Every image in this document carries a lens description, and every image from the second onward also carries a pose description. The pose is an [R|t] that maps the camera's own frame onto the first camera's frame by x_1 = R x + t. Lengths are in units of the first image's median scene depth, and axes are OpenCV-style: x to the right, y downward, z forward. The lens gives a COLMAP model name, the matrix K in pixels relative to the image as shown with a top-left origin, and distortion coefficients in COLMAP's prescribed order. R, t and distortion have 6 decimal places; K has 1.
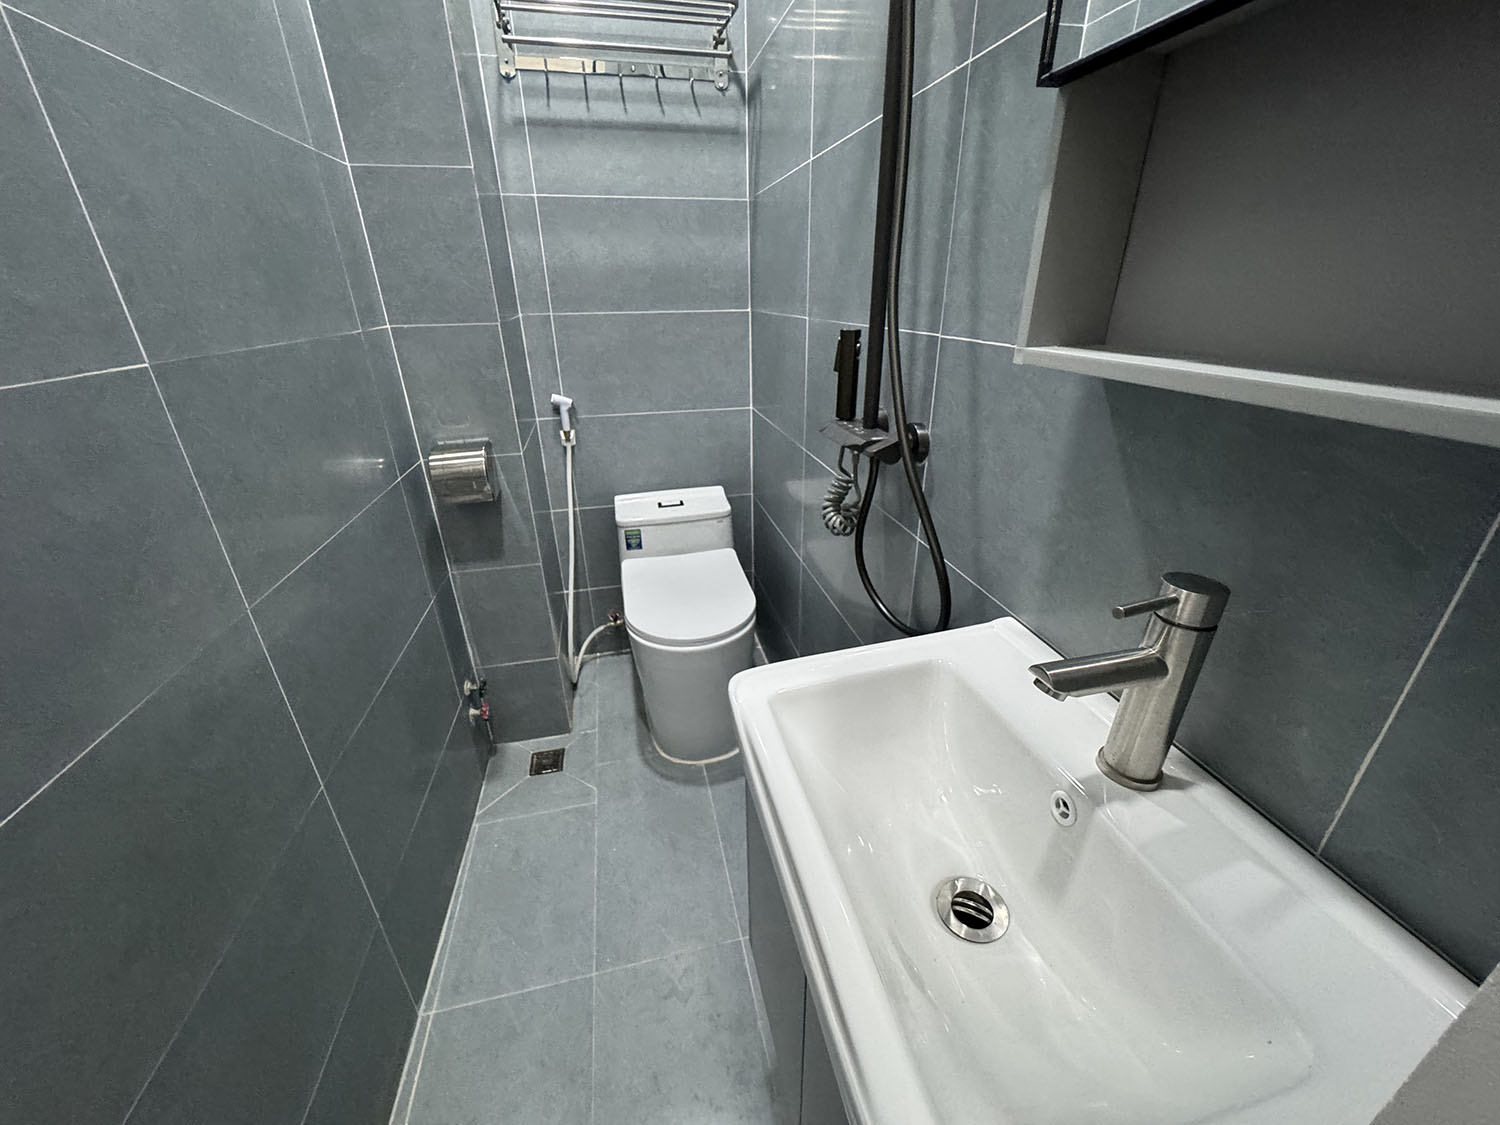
lens RADIAL K [[600.5, 0, 750.0], [0, 600.5, 562.5], [0, 0, 1]] dist [-0.004608, 0.000775]
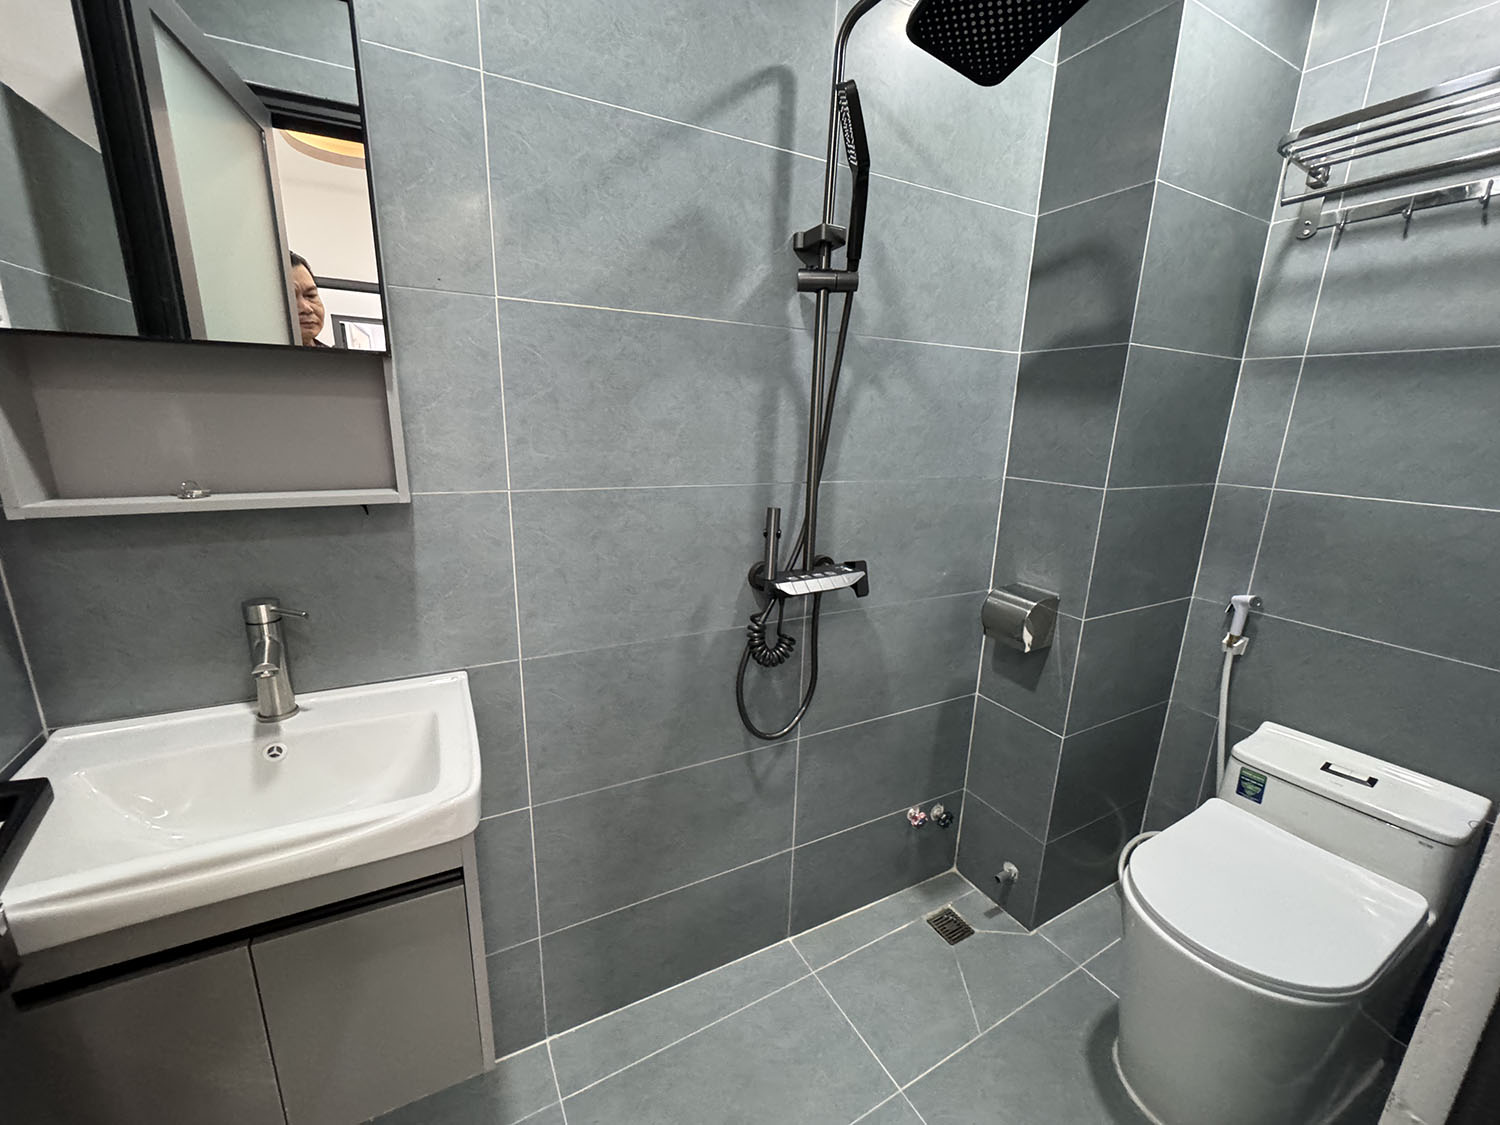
lens RADIAL K [[600.5, 0, 750.0], [0, 600.5, 562.5], [0, 0, 1]] dist [-0.004608, 0.000775]
pose [[0.294298, 0.248704, -0.922786, 0.224885], [-0.424213, 0.899212, 0.107059, -0.100157], [0.856406, 0.359951, 0.370140, 0.126025]]
